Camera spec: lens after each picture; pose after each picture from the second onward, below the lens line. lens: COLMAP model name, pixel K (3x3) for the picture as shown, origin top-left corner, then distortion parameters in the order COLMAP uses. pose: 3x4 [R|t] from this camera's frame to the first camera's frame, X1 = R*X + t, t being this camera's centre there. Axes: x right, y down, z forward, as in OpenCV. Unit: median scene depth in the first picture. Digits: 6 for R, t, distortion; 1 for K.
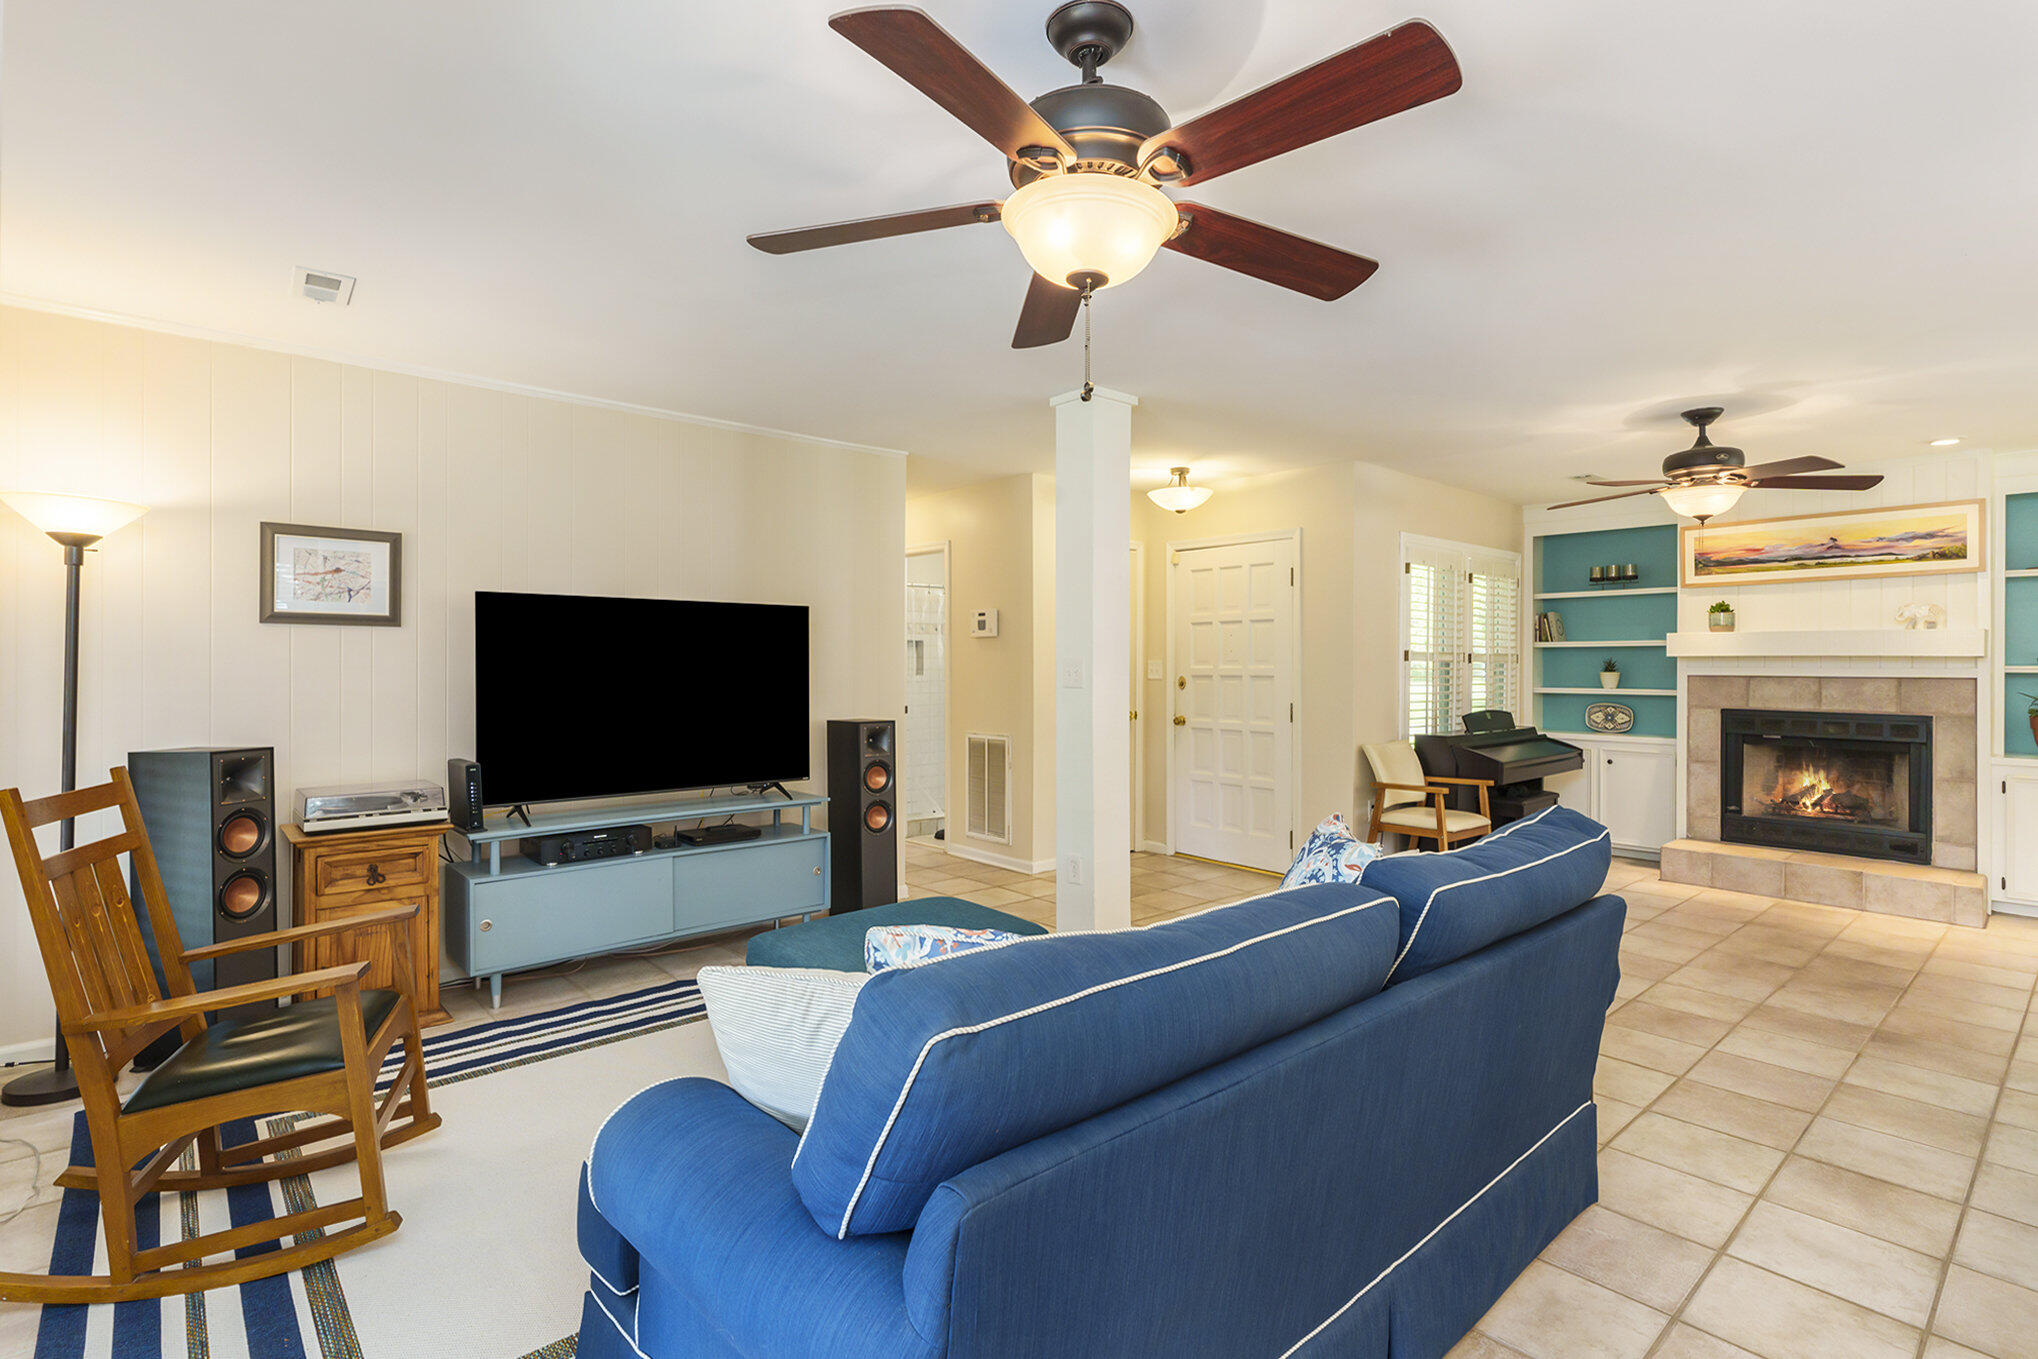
lens RADIAL K [[981.2, 0, 970.4], [0, 981.2, 651.7], [0, 0, 1]] dist [0.005302, -0.000642]
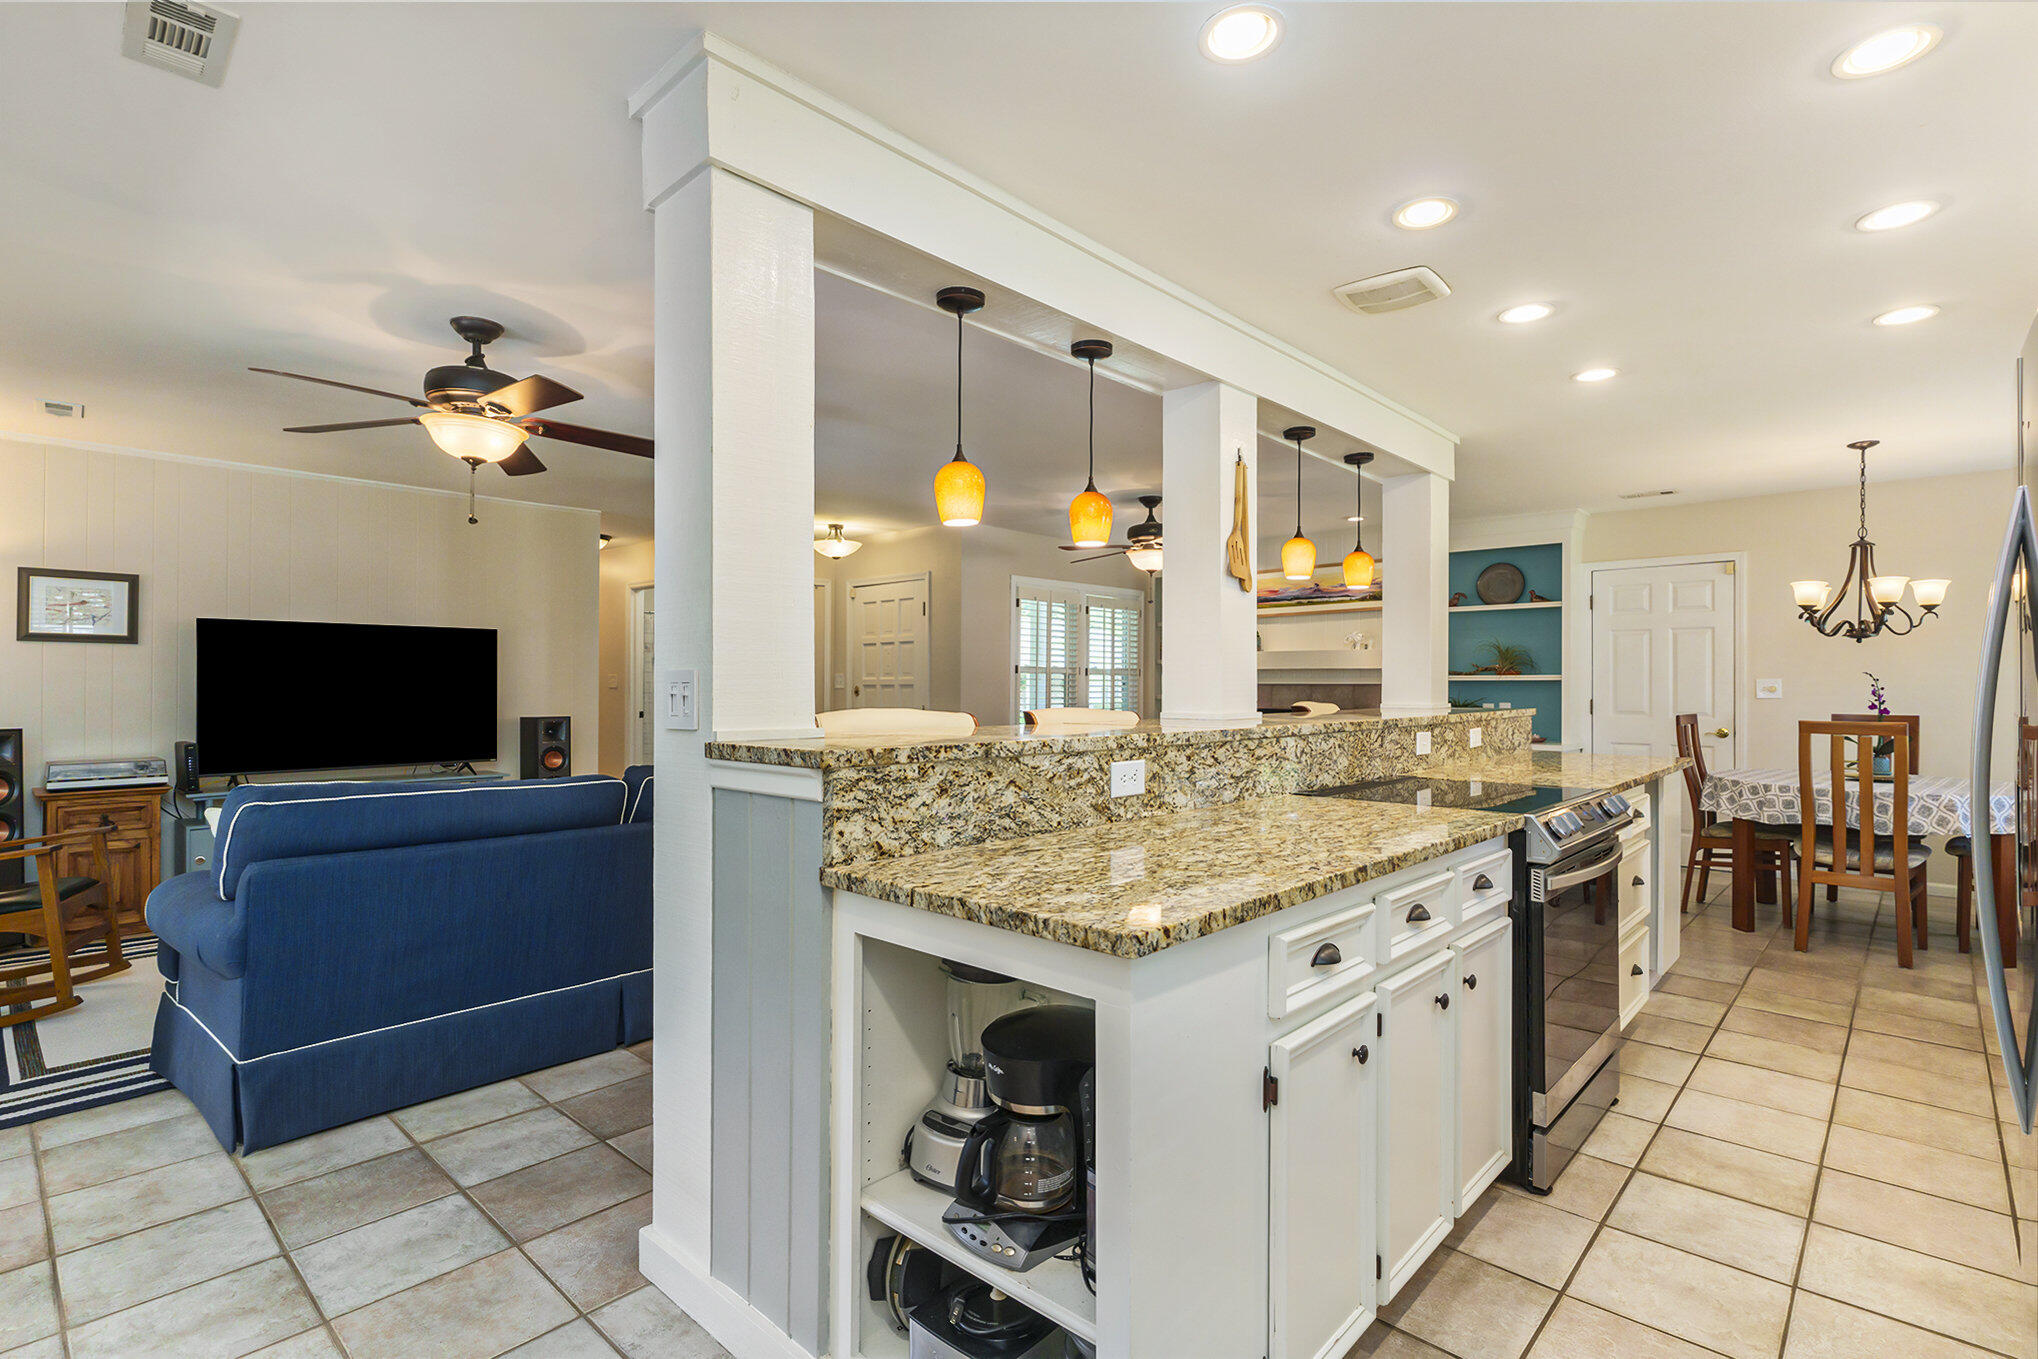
lens RADIAL K [[981.2, 0, 1016.8], [0, 981.2, 665.2], [0, 0, 1]] dist [0.005302, -0.000642]
pose [[0.992450, -0.000097, 0.122647, 0.434549], [0.001265, 0.999955, -0.009441, 0.017169], [-0.122641, 0.009525, 0.992405, -0.470871]]
